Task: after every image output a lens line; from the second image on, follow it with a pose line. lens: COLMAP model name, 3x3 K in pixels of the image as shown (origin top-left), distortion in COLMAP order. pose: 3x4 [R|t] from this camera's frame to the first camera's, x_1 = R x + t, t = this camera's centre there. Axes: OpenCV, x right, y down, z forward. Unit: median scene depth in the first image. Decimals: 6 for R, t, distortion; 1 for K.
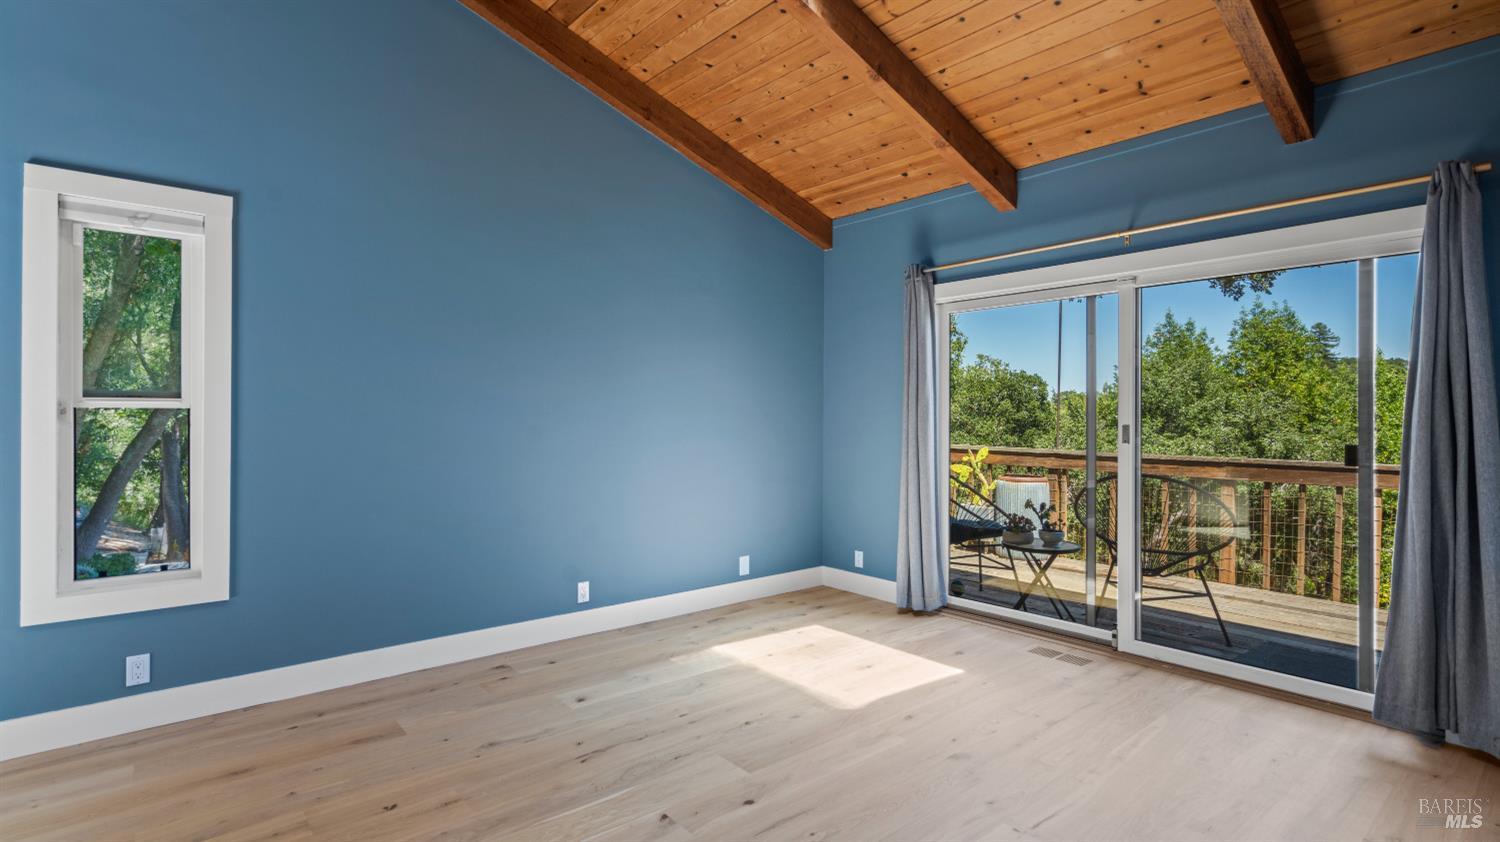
lens RADIAL K [[738.0, 0, 756.8], [0, 738.0, 408.6], [0, 0, 1]] dist [0.001580, 0.000412]
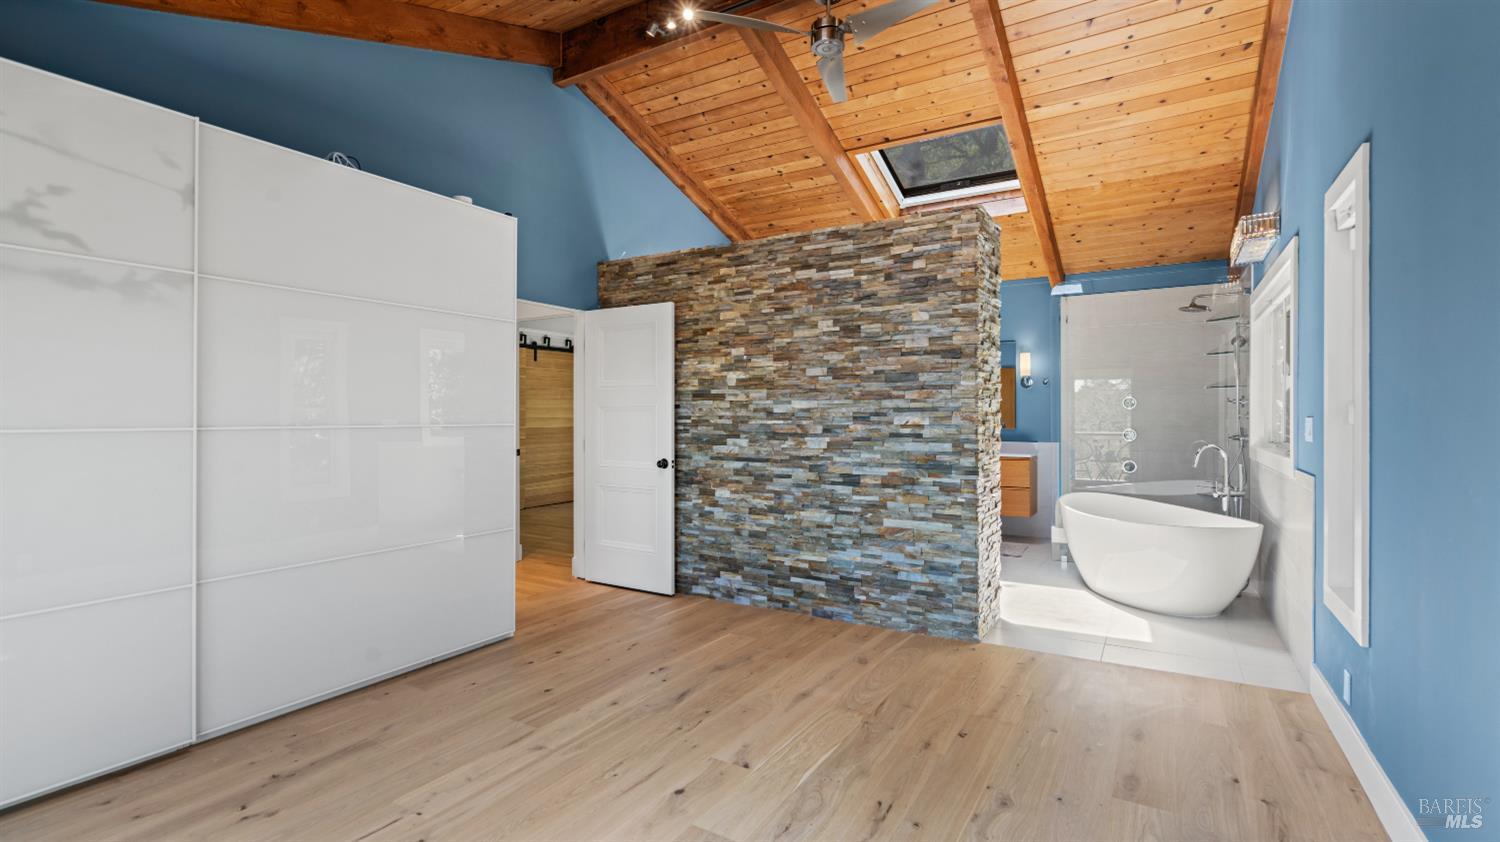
lens RADIAL K [[671.8, 0, 756.5], [0, 671.8, 427.6], [0, 0, 1]] dist [-0.012058, 0.001878]
pose [[-0.944058, 0.003986, -0.329757, 0.103582], [0.002651, 0.999986, 0.004499, 0.009190], [0.329770, 0.003373, -0.944055, 1.017708]]
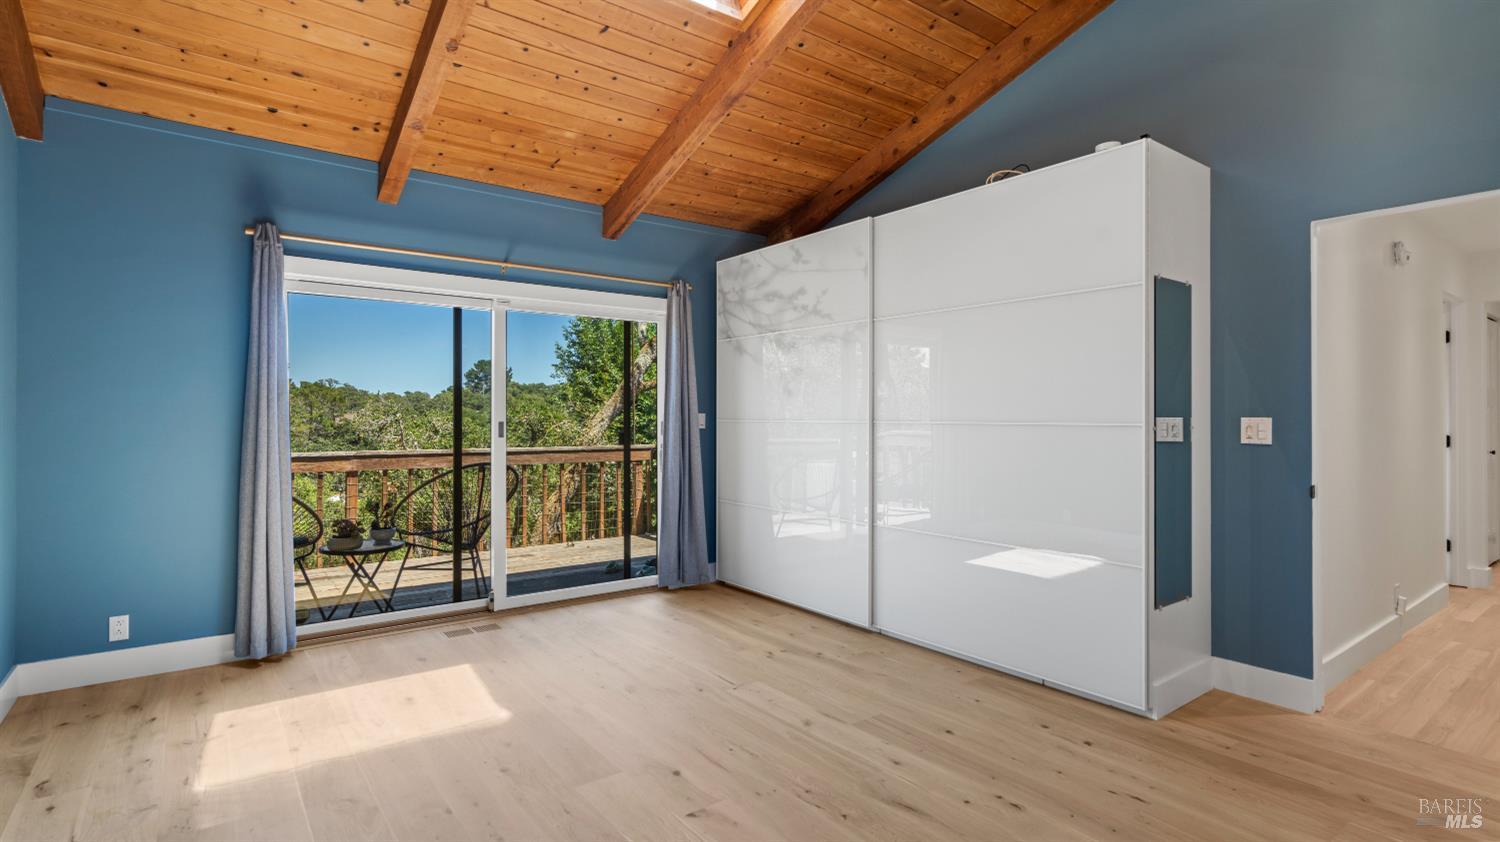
lens RADIAL K [[738.0, 0, 751.9], [0, 738.0, 410.9], [0, 0, 1]] dist [0.001580, 0.000412]
pose [[0.044607, 0.002713, 0.999001, -0.575993], [-0.010786, 0.999939, -0.002234, 0.001823], [-0.998946, -0.010675, 0.044634, 0.448729]]
